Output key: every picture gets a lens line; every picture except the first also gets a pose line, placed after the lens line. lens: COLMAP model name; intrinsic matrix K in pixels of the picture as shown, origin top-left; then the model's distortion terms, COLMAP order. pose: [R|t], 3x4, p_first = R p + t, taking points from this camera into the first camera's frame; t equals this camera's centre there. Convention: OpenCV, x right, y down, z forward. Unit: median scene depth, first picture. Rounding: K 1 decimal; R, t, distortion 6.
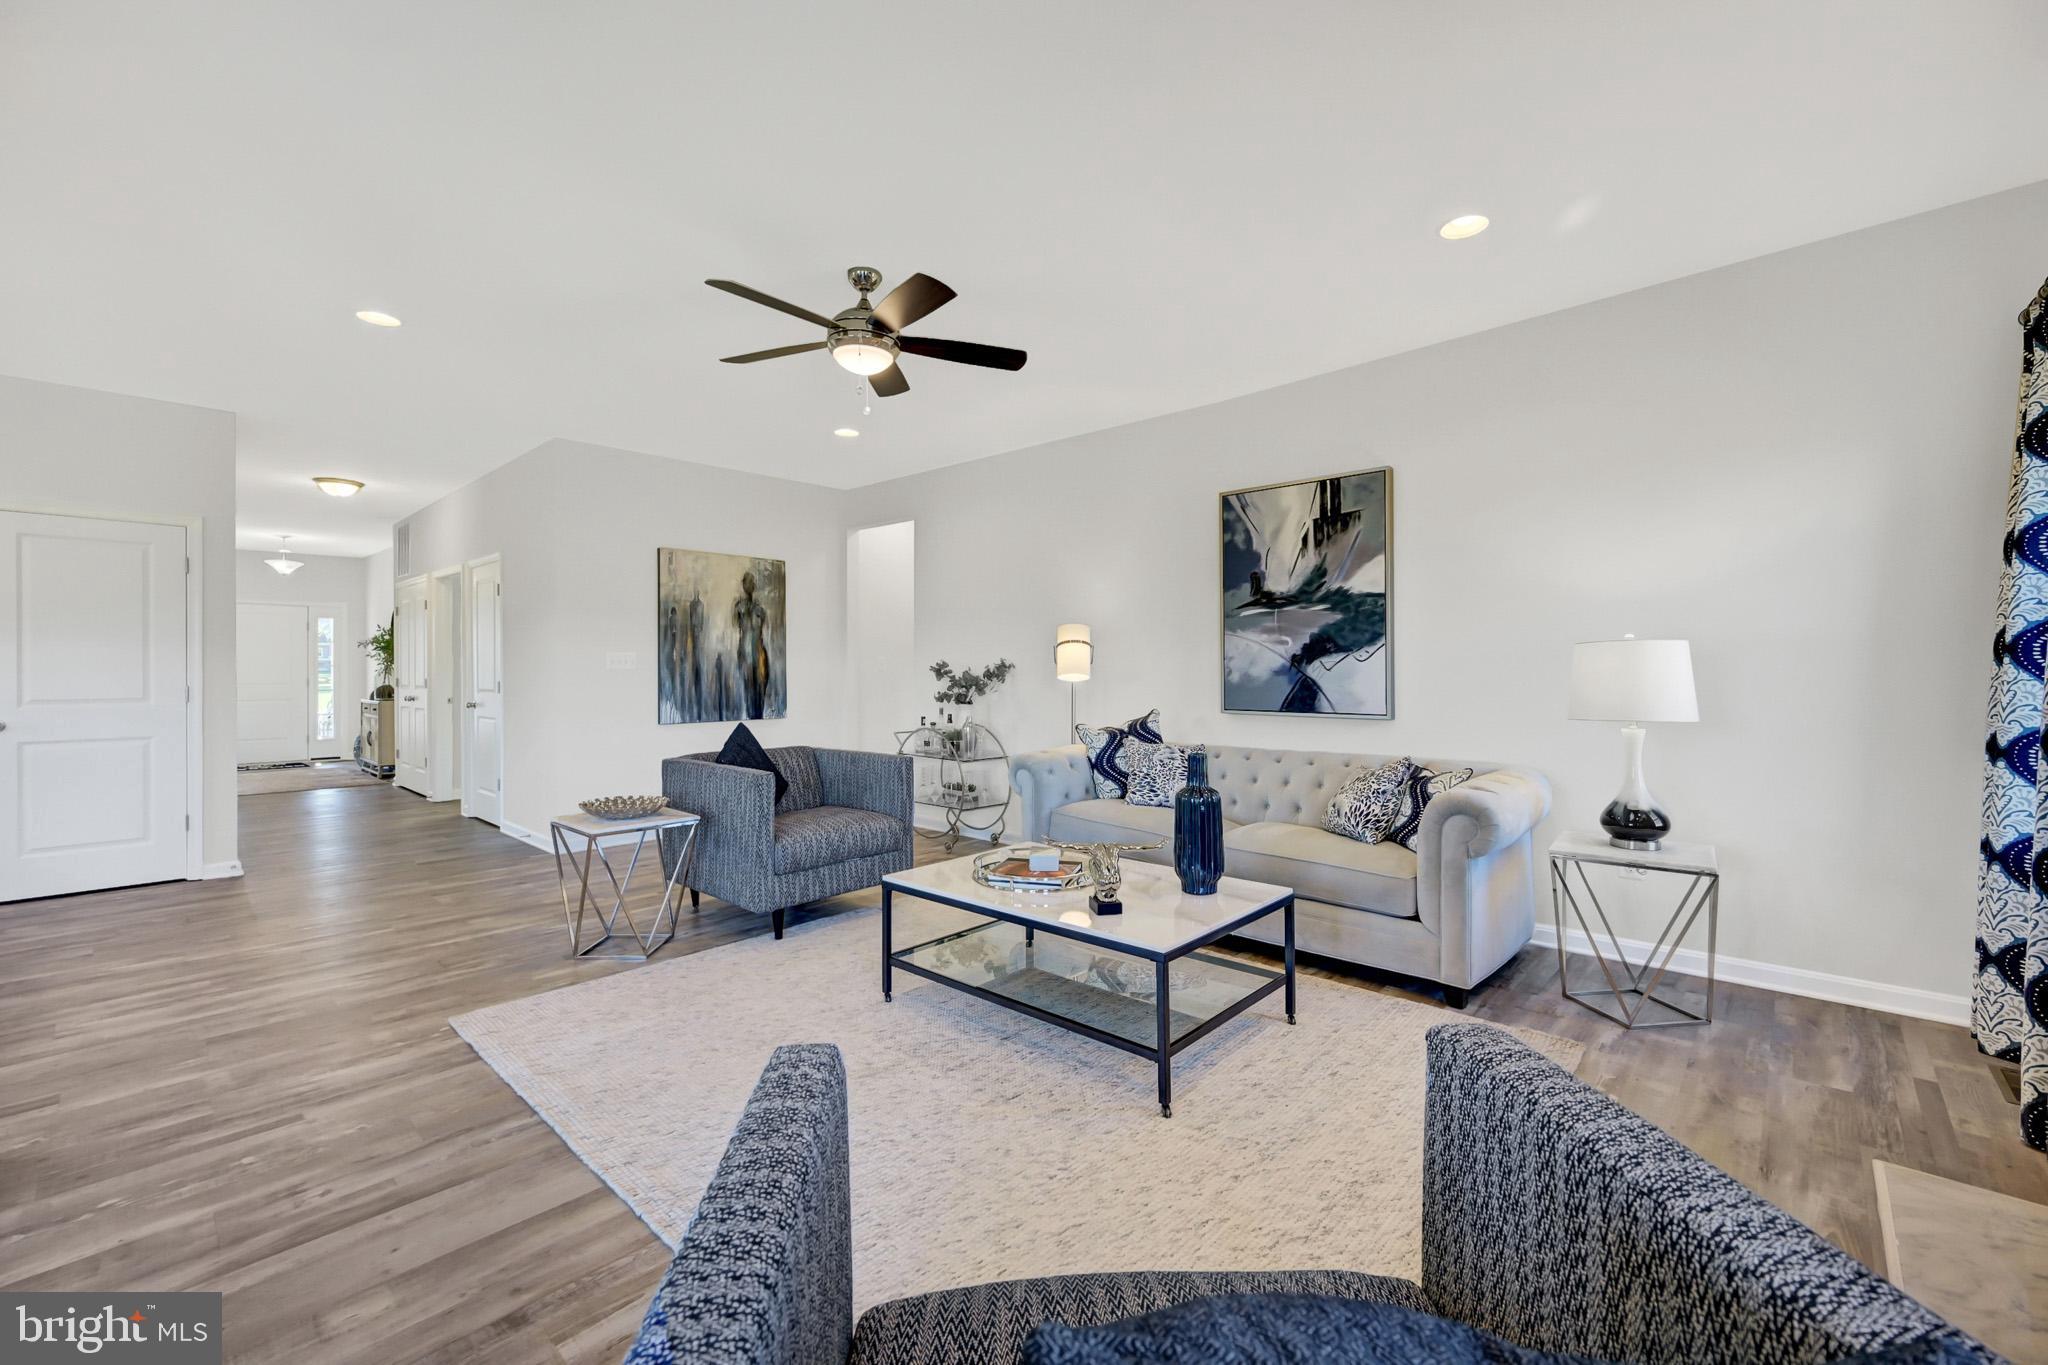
lens RADIAL K [[832.5, 0, 1028.2], [0, 832.5, 672.8], [0, 0, 1]] dist [0.000310, -0.000126]
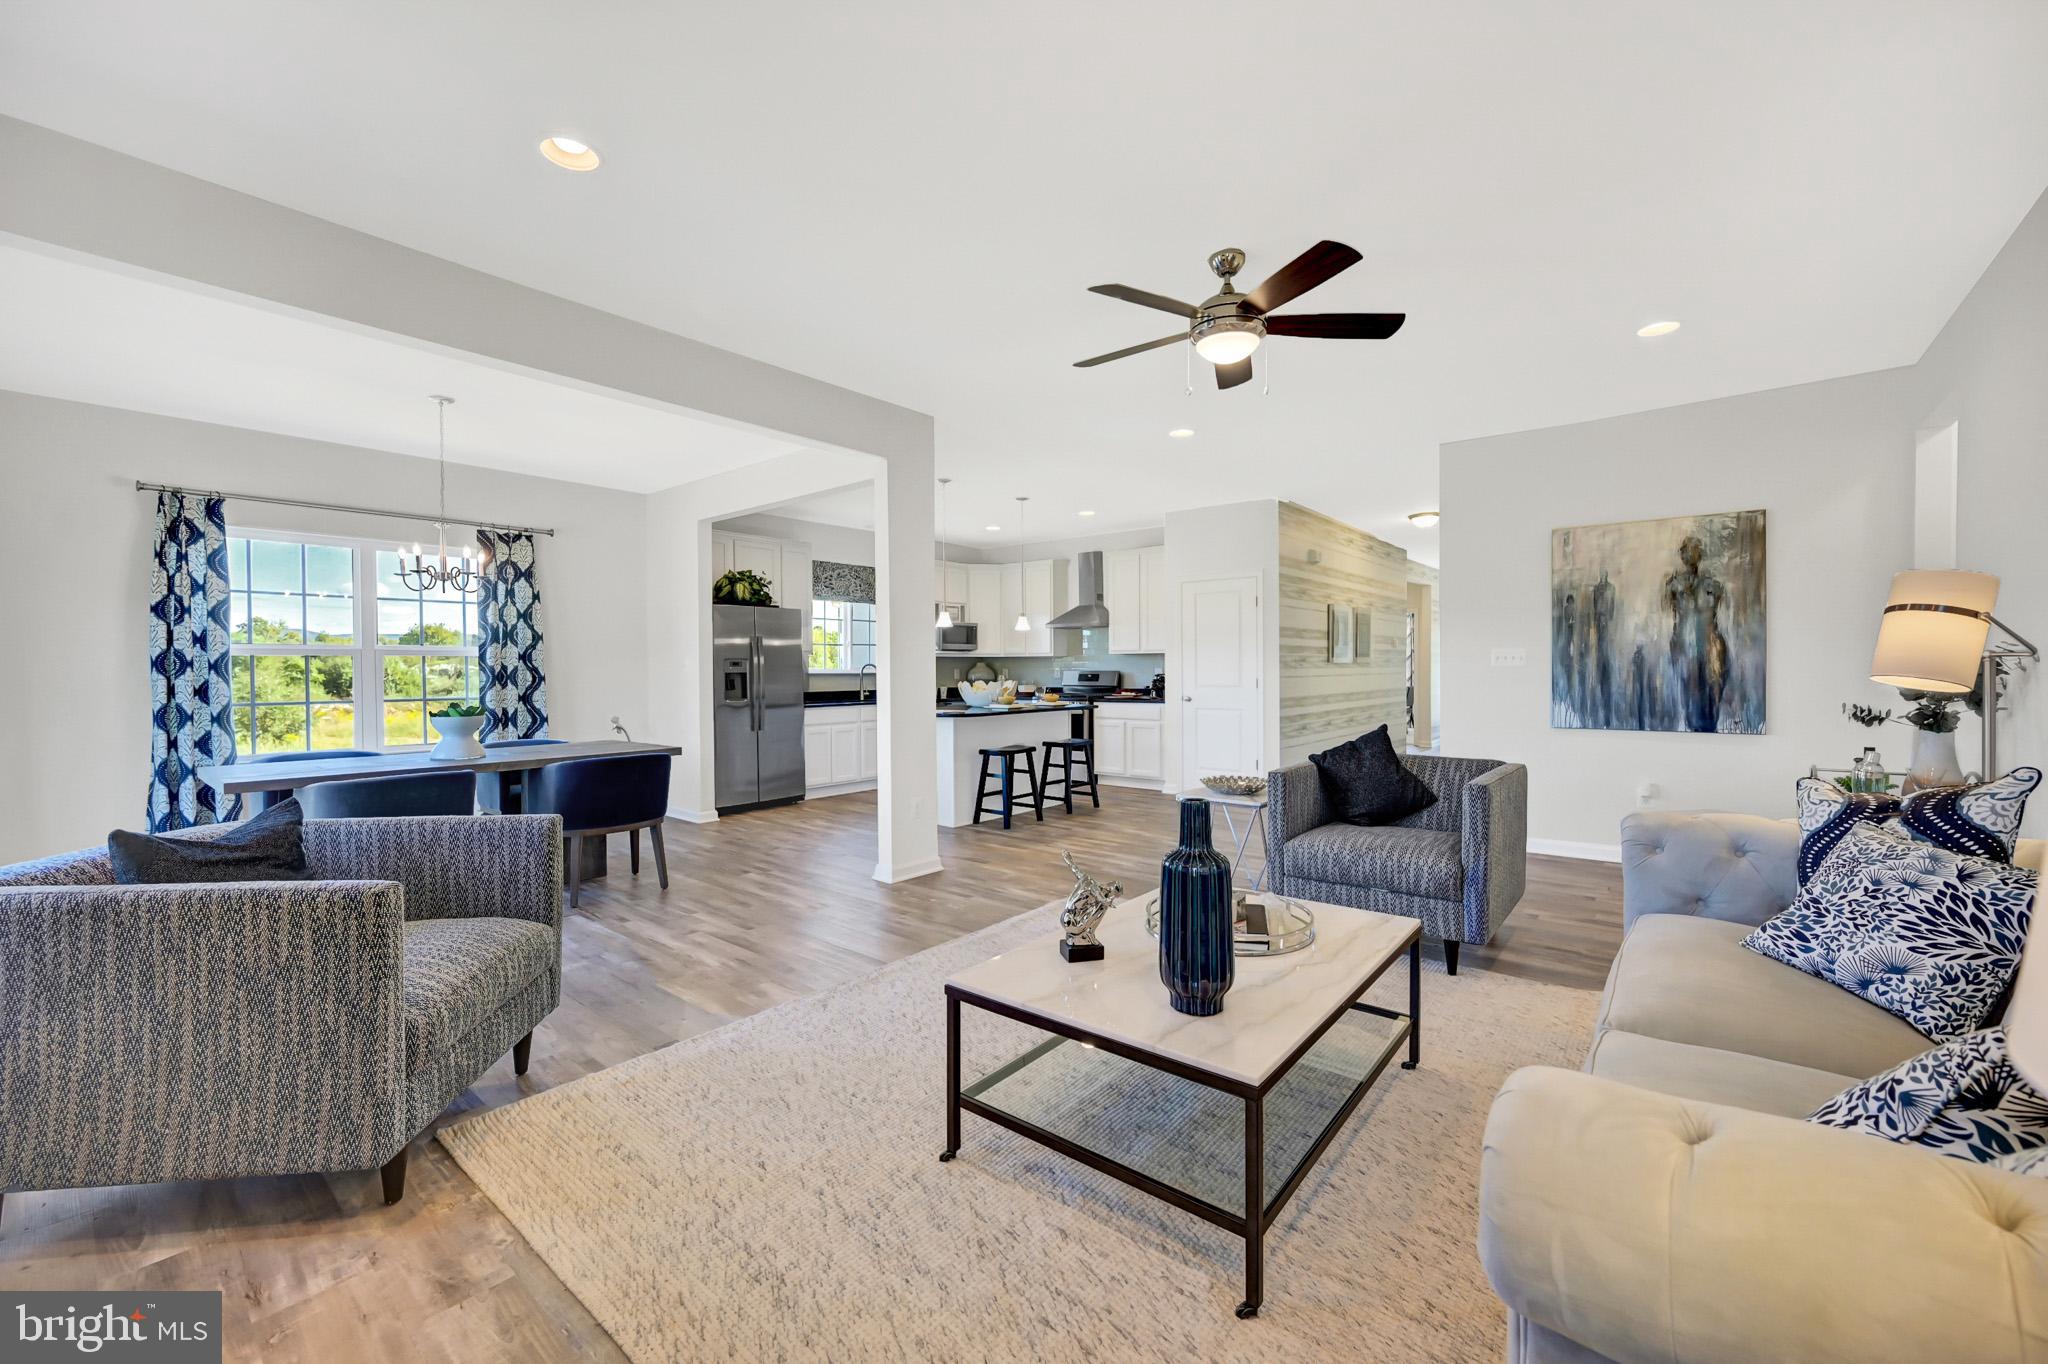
lens RADIAL K [[808.3, 0, 1028.9], [0, 808.3, 678.2], [0, 0, 1]] dist [0.001989, 0.000103]
pose [[0.057597, 0.013796, -0.998245, 0.549506], [0.003195, 0.999897, 0.014003, -0.006934], [0.998335, -0.003996, 0.057547, 0.541471]]
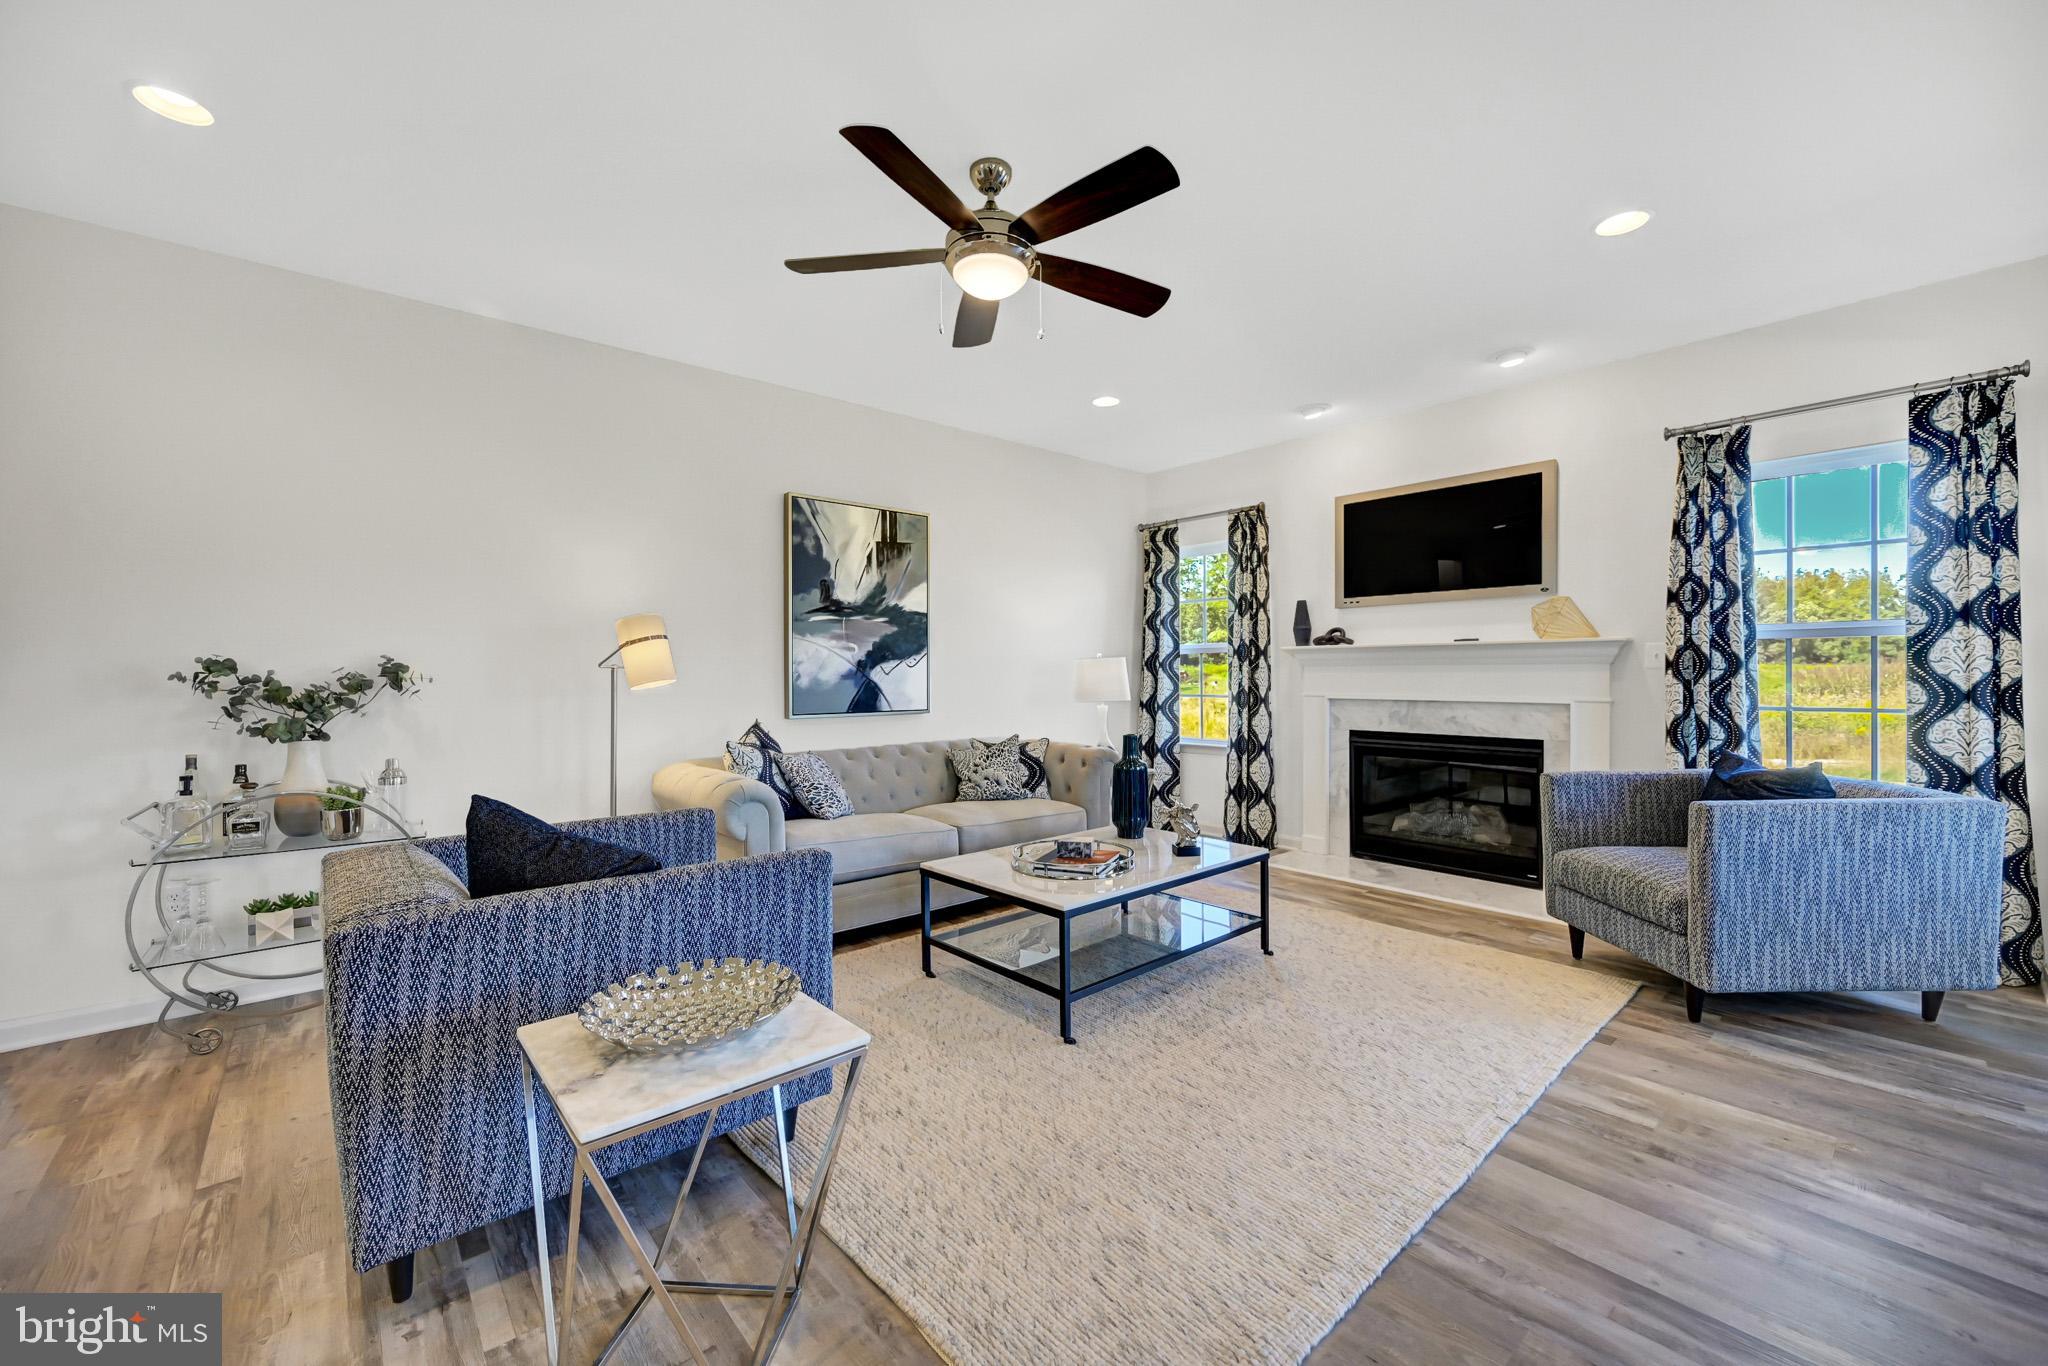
lens RADIAL K [[808.3, 0, 1028.9], [0, 808.3, 679.2], [0, 0, 1]] dist [0.001989, 0.000103]
pose [[0.102697, -0.003242, 0.994707, -0.725349], [0.010315, 0.999944, 0.002194, 0.002891], [-0.994659, 0.010035, 0.102724, 0.672727]]
